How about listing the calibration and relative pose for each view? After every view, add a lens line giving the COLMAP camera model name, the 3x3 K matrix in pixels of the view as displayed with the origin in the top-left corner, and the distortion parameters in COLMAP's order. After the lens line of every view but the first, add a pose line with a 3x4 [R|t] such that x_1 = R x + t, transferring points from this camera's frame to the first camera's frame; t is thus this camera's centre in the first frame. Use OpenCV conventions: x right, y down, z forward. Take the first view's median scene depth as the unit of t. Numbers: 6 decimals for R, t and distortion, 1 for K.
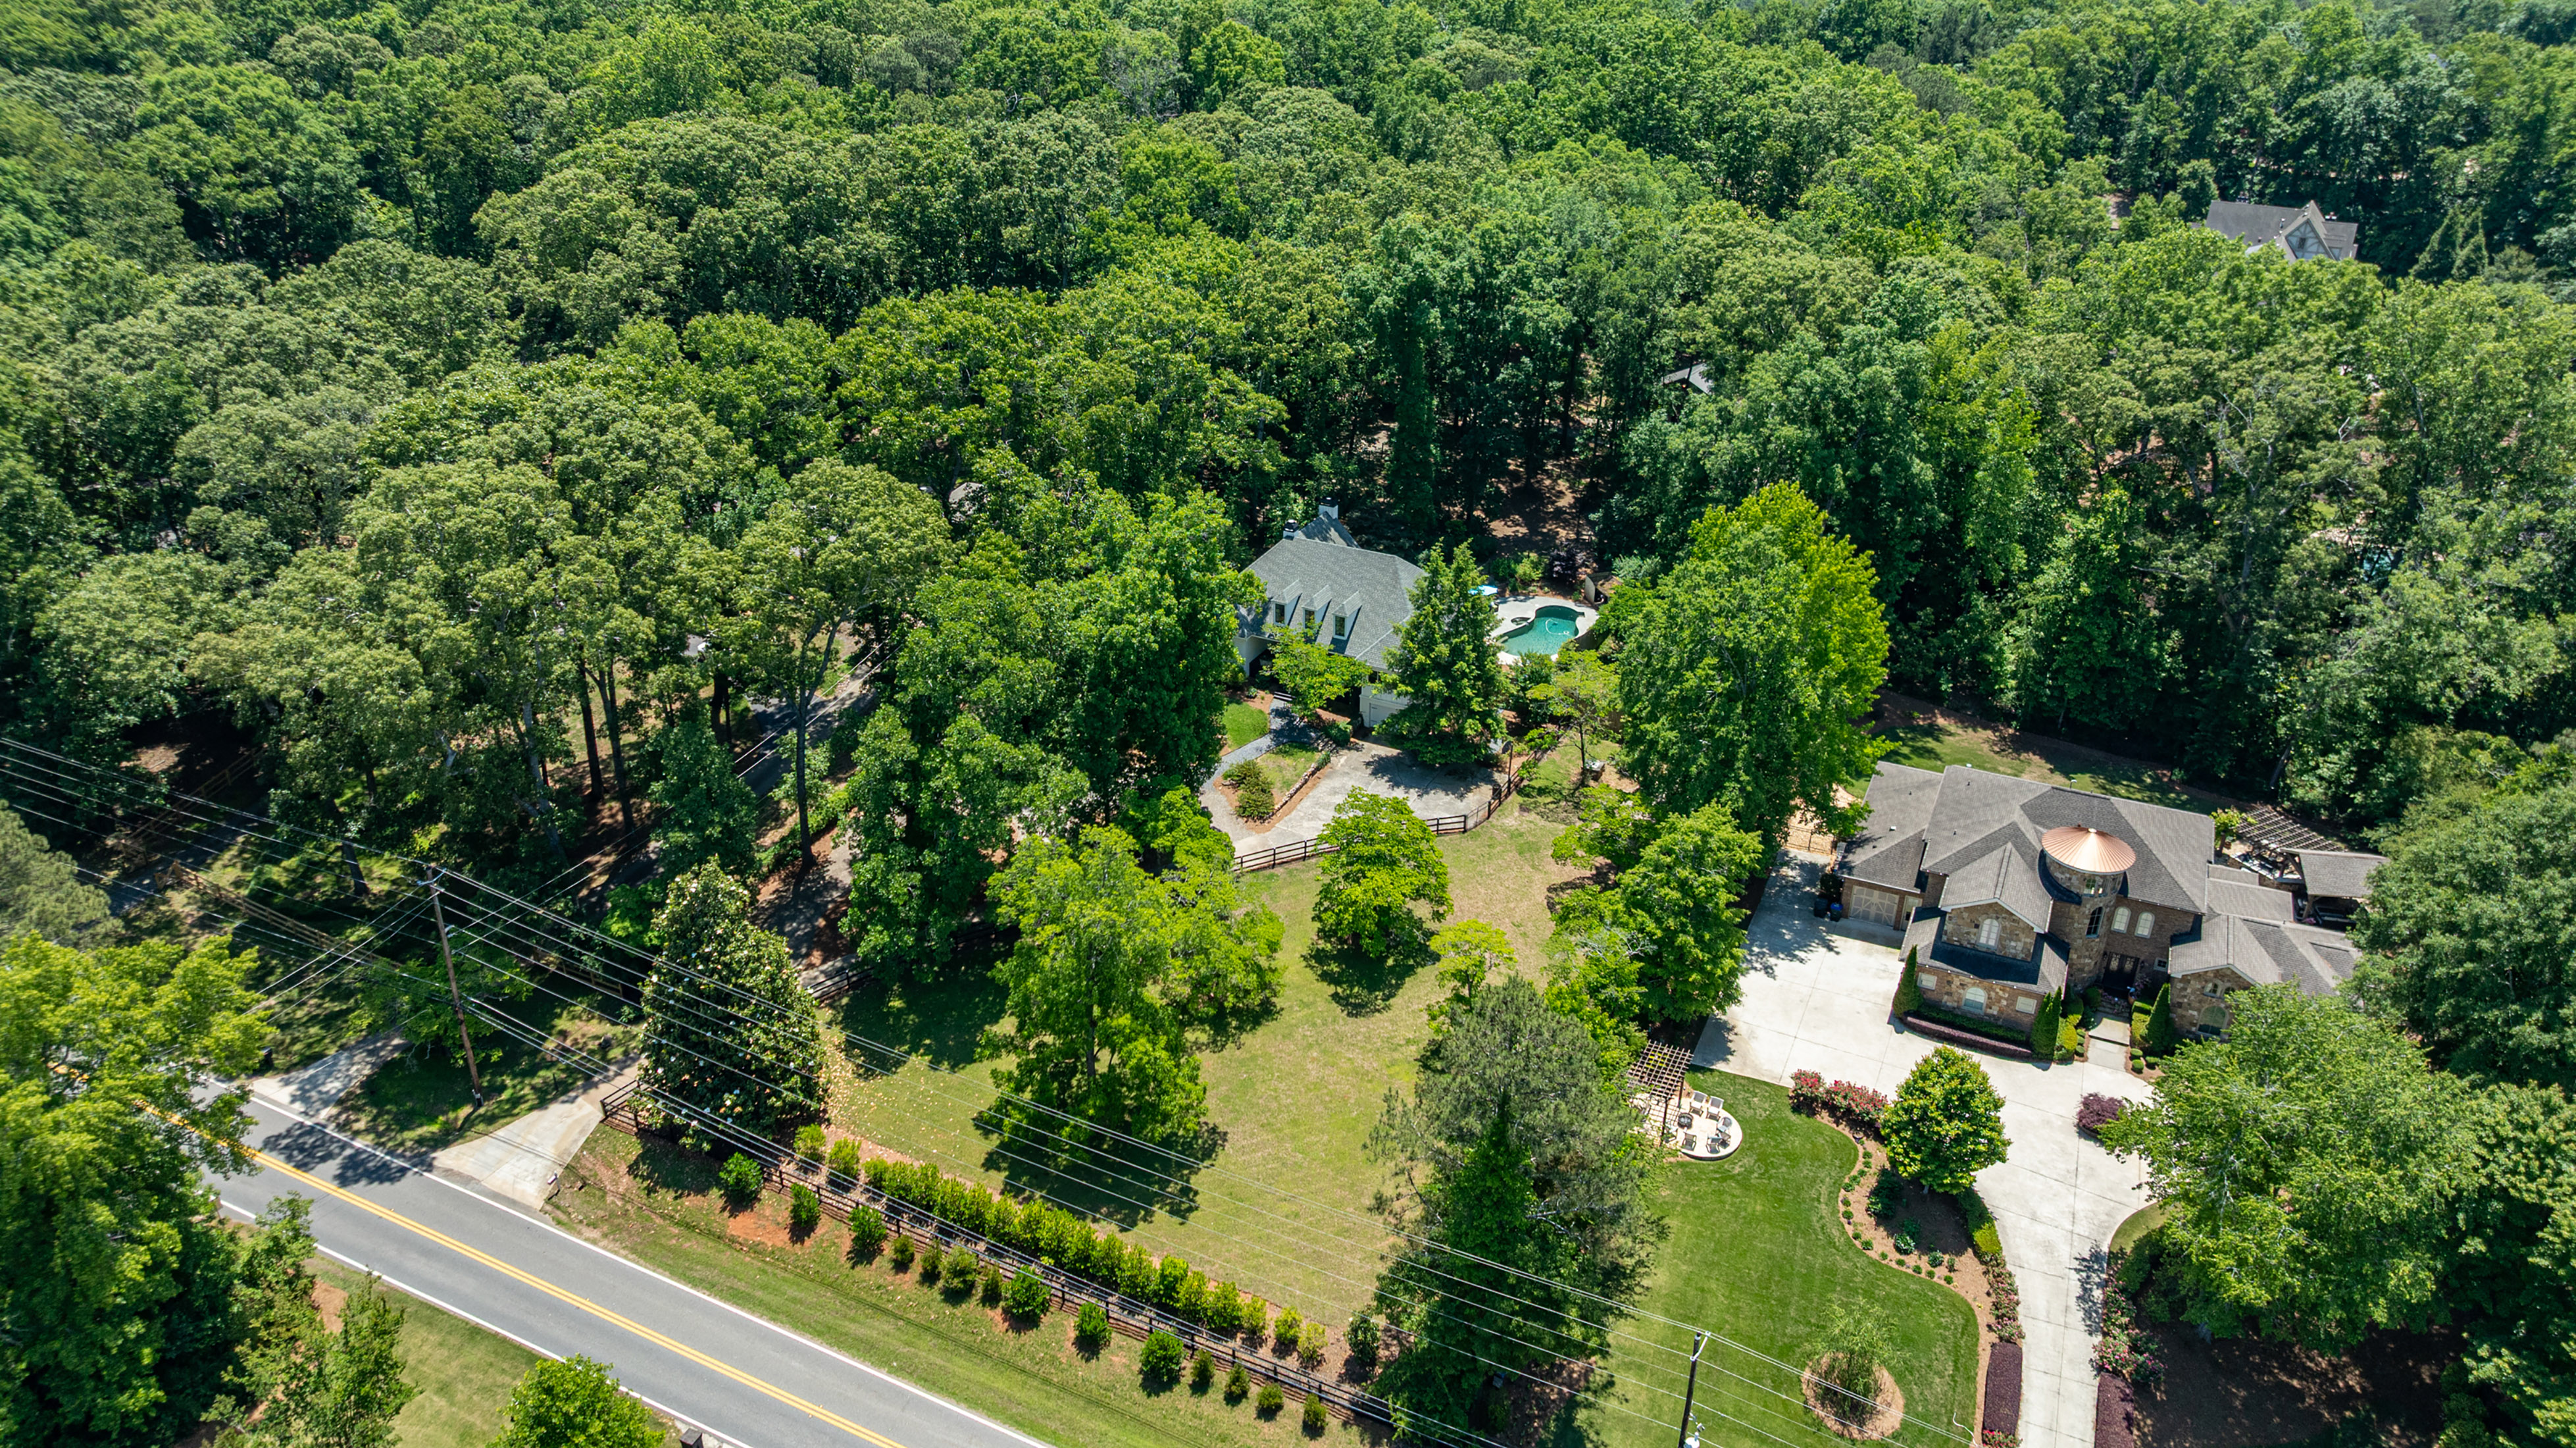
lens RADIAL K [[1820.9, 0, 1288.0], [0, 1820.9, 724.0], [0, 0, 1]] dist [-0.016586, 0.001960]
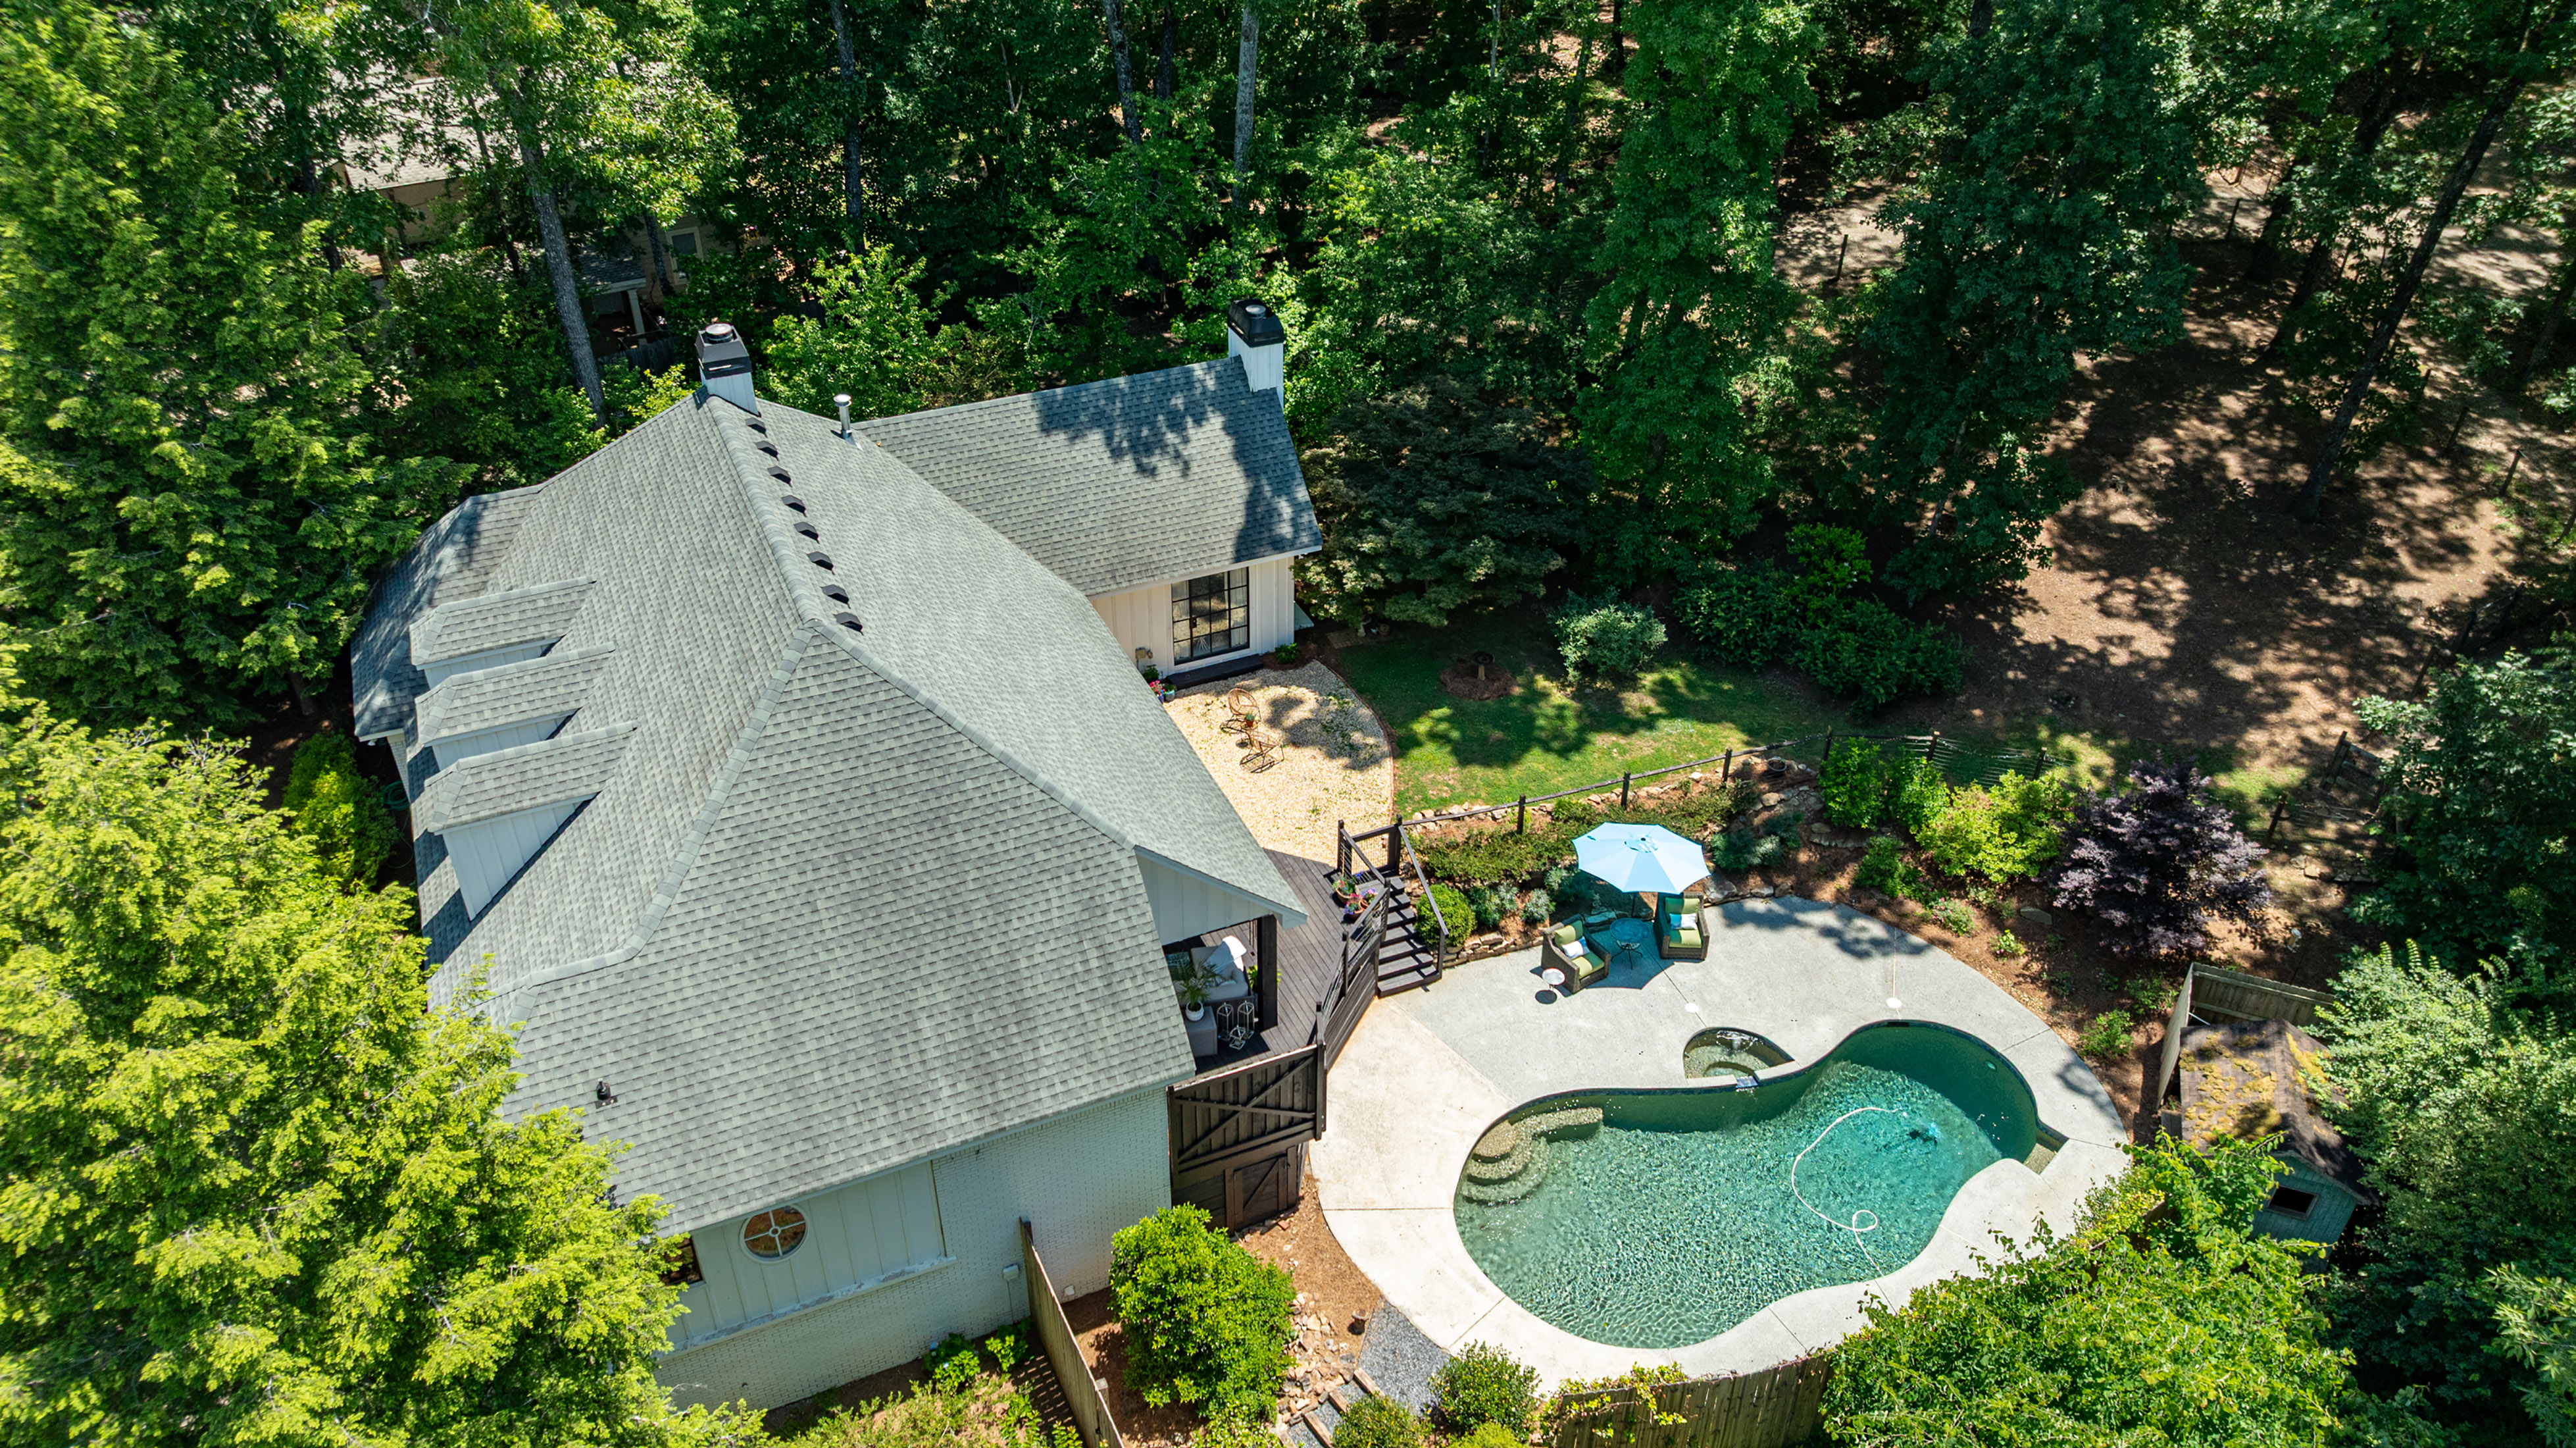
lens RADIAL K [[1820.9, 0, 1288.0], [0, 1820.9, 724.0], [0, 0, 1]] dist [-0.016586, 0.001960]
pose [[0.788448, 0.359238, -0.499296, 0.185070], [-0.288466, 0.932883, 0.215677, -0.129389], [0.543265, -0.026020, 0.839158, 0.804338]]
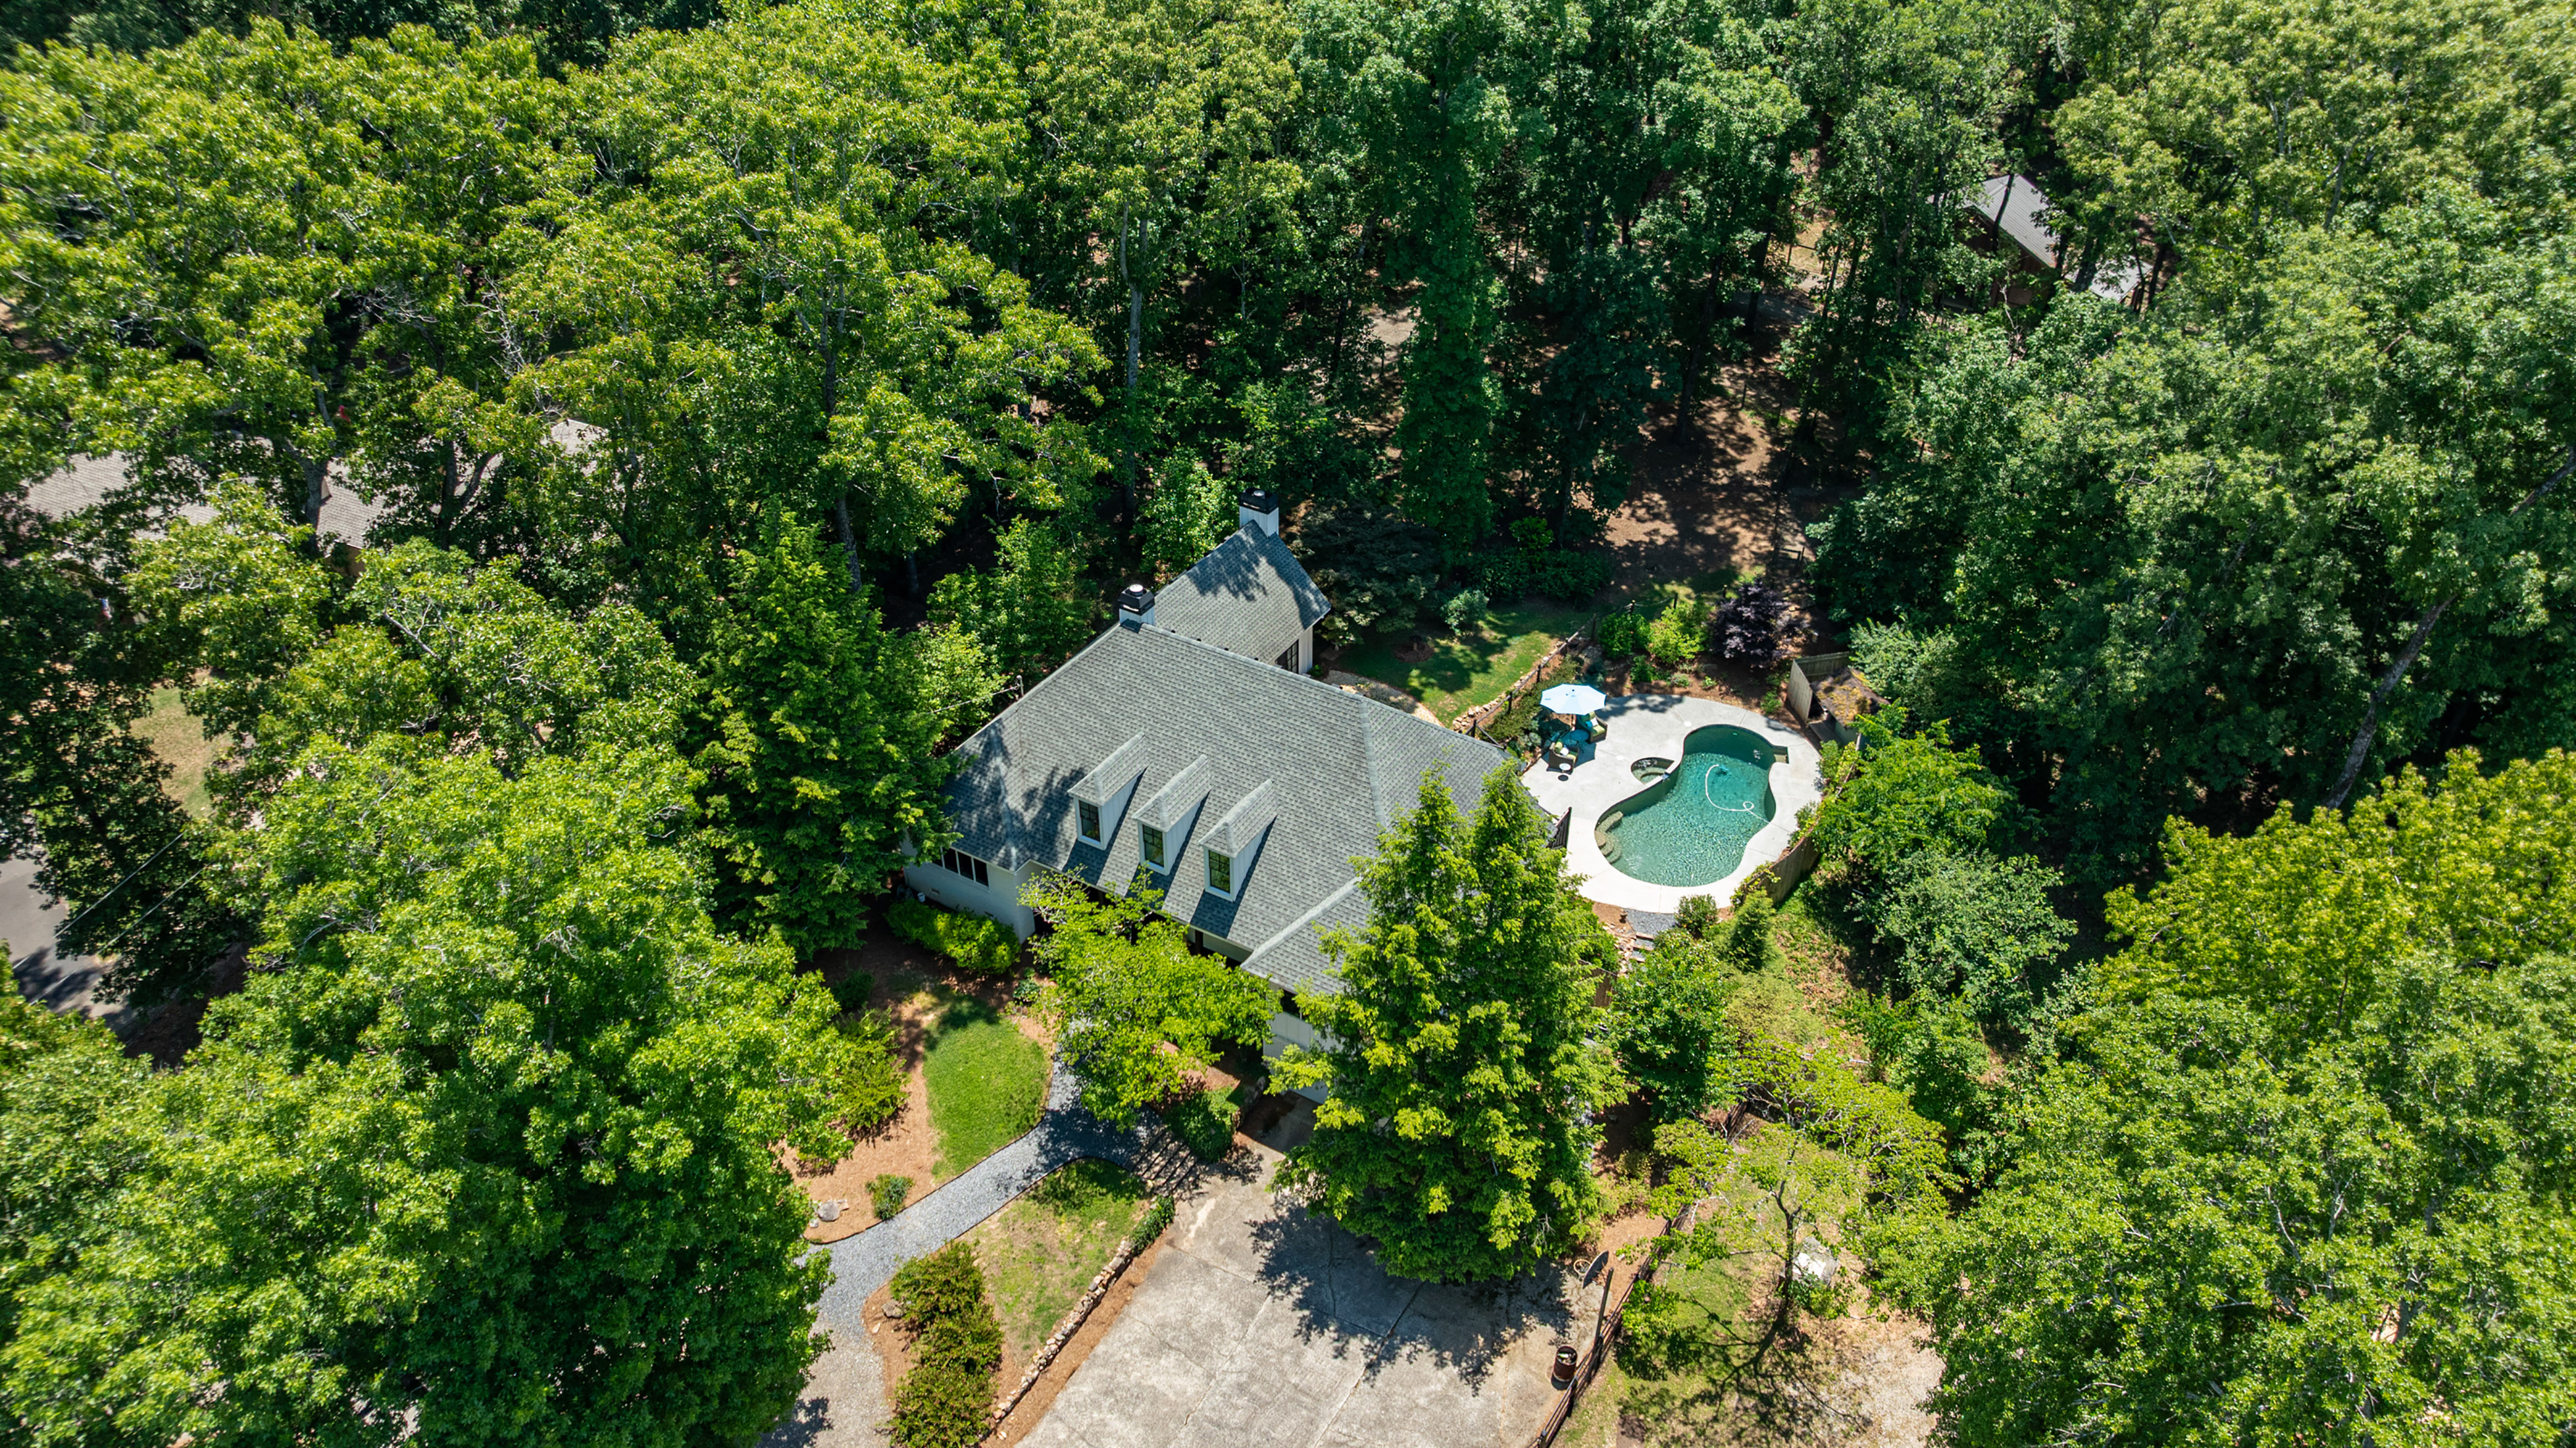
lens RADIAL K [[1768.8, 0, 1301.2], [0, 1768.8, 695.5], [0, 0, 1]] dist [-0.003007, 0.003308]
pose [[0.997444, 0.039438, -0.059584, 0.064804], [-0.031157, 0.990488, 0.134024, -0.138084], [0.064303, -0.131825, 0.989185, 0.552575]]
